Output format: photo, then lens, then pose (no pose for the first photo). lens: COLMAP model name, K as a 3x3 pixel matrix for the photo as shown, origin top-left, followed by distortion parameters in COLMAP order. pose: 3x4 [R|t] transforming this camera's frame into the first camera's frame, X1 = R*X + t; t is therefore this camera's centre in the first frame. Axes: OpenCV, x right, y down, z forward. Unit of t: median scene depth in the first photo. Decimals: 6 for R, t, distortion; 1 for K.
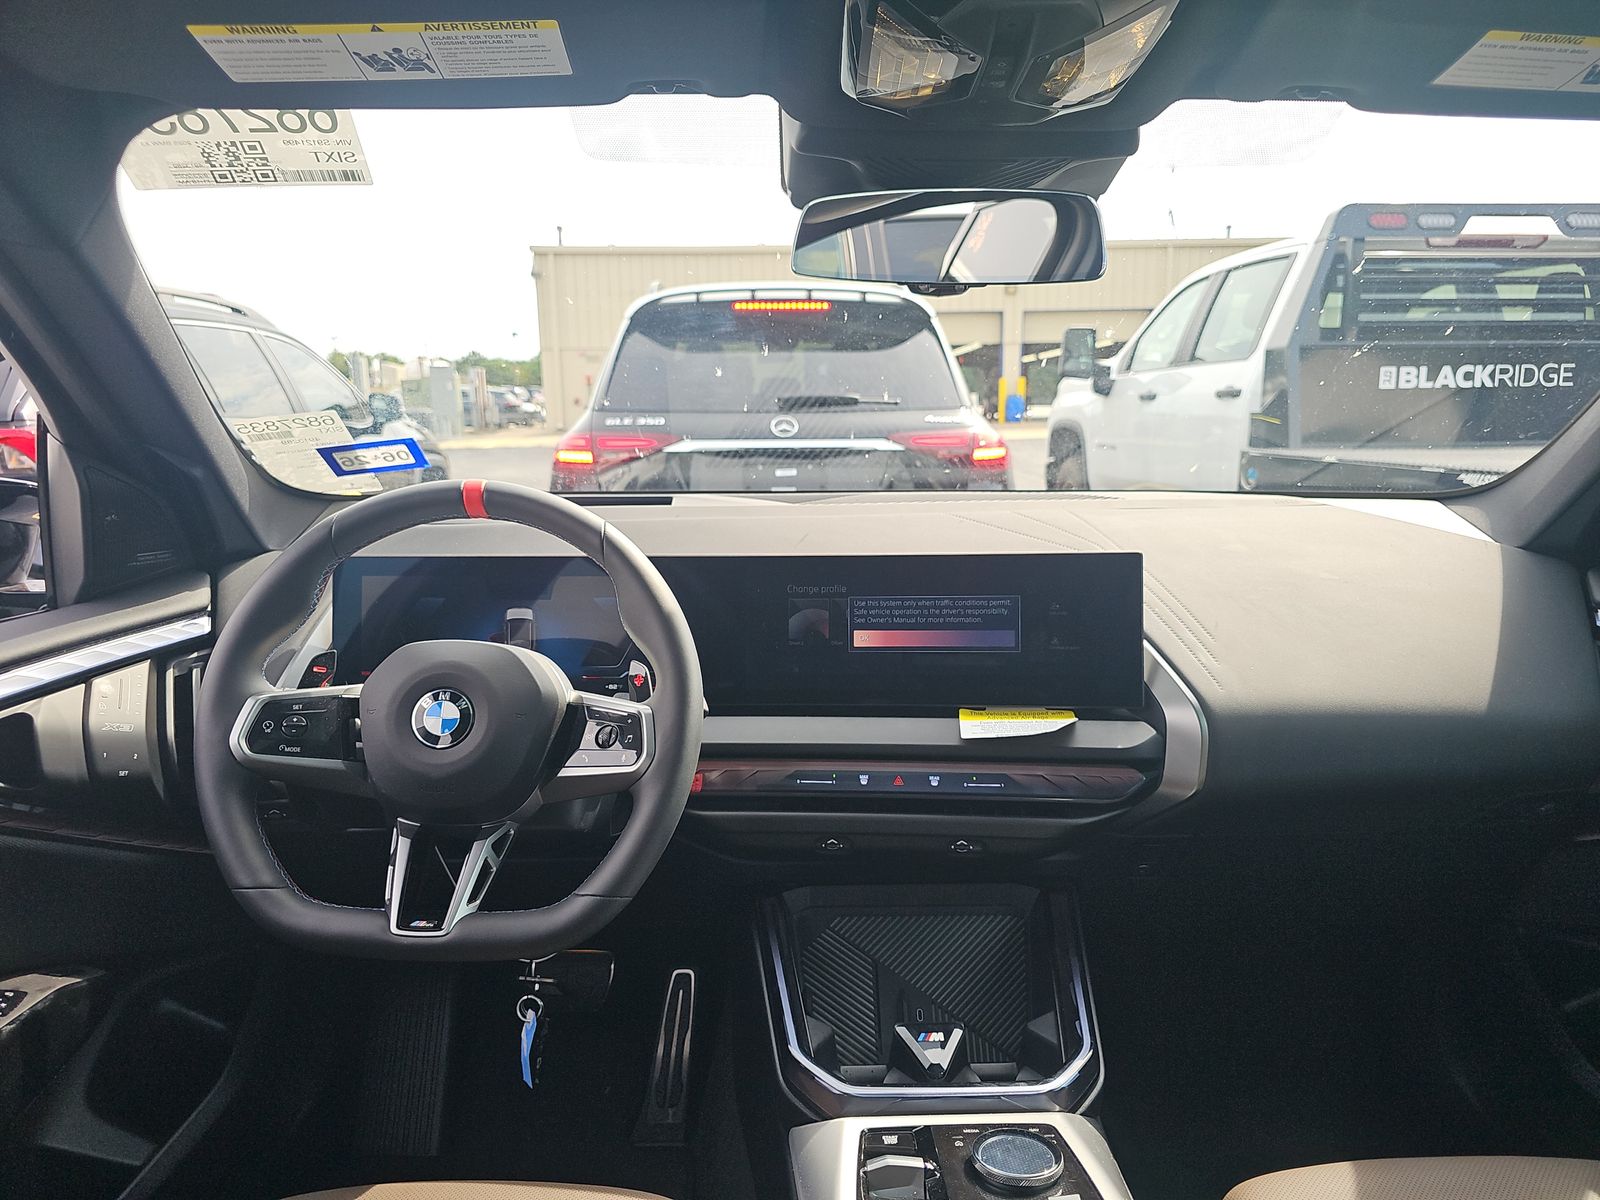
lens RADIAL K [[1043.4, 0, 800.0], [0, 1043.4, 600.0], [0, 0, 1]] dist [0.043294, -0.002539]
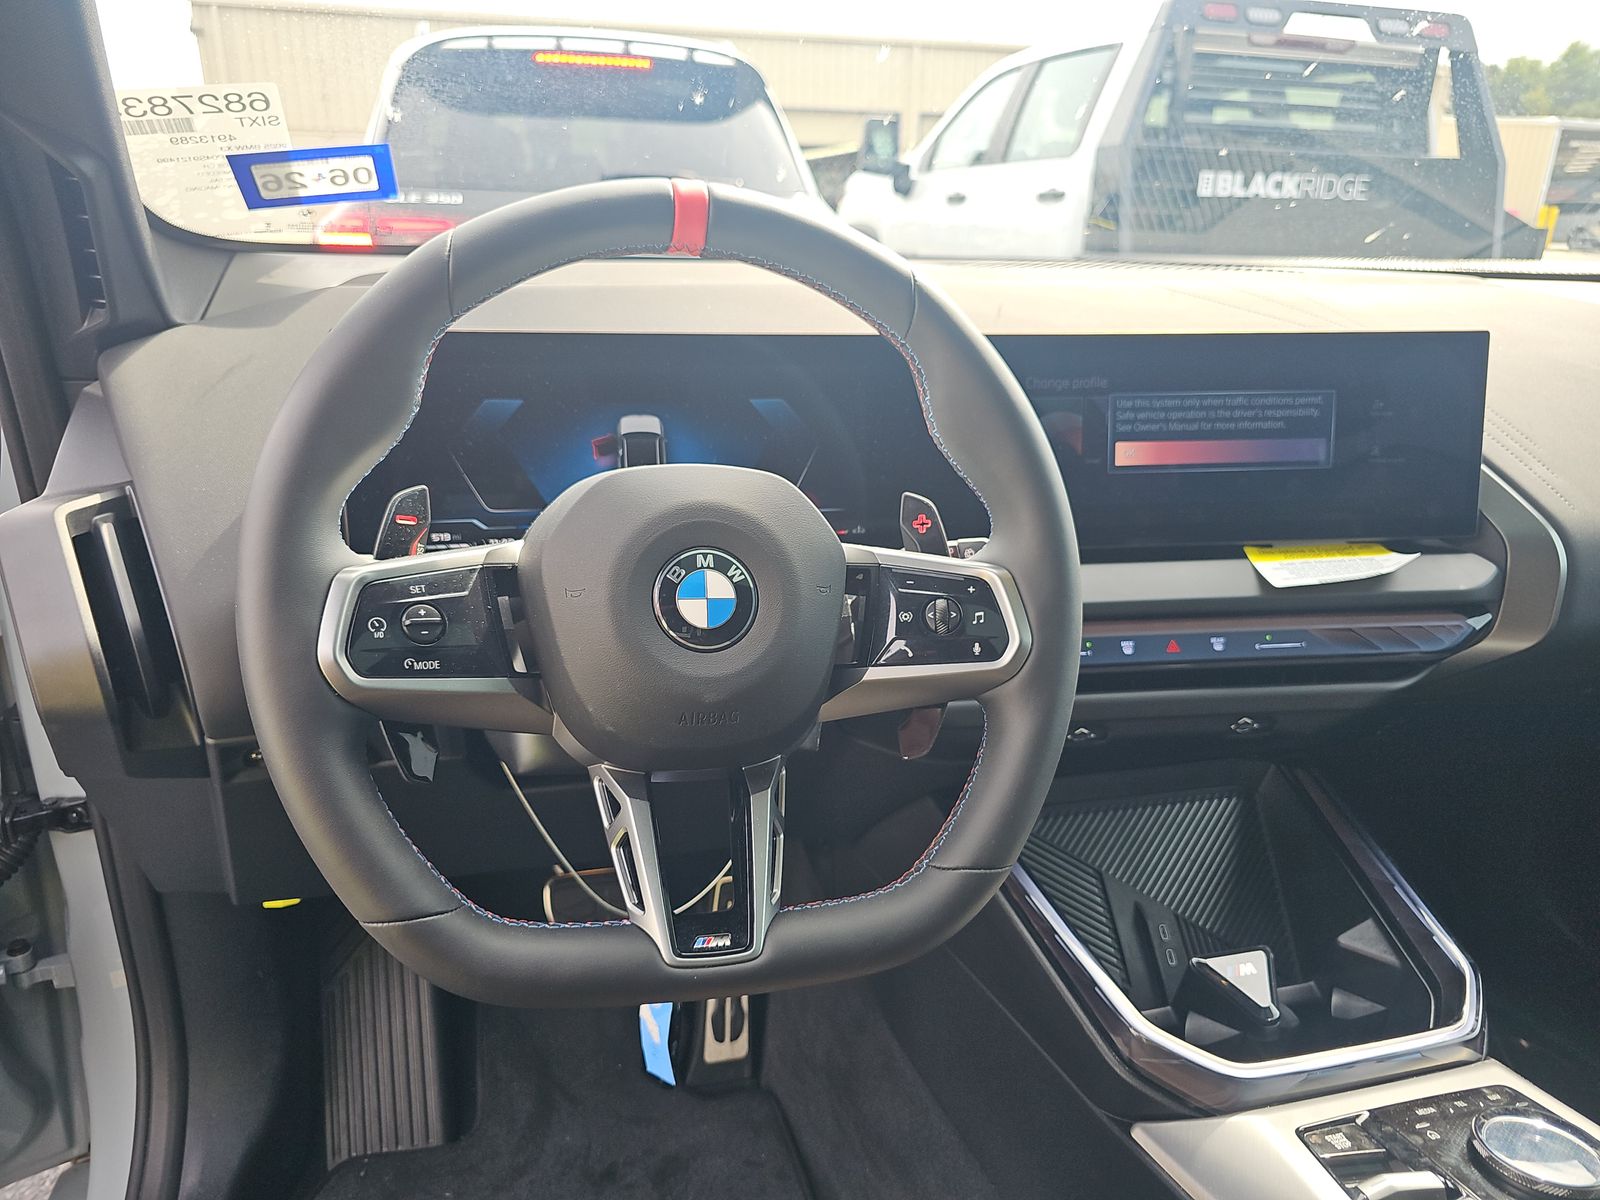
lens RADIAL K [[1084.9, 0, 800.0], [0, 1084.9, 600.0], [0, 0, 1]] dist [0.007327, 0.001750]
pose [[0.975474, -0.046433, 0.215162, -0.282106], [0.010733, 0.986368, 0.164203, 0.010136], [-0.219853, -0.157866, 0.962675, 0.278790]]
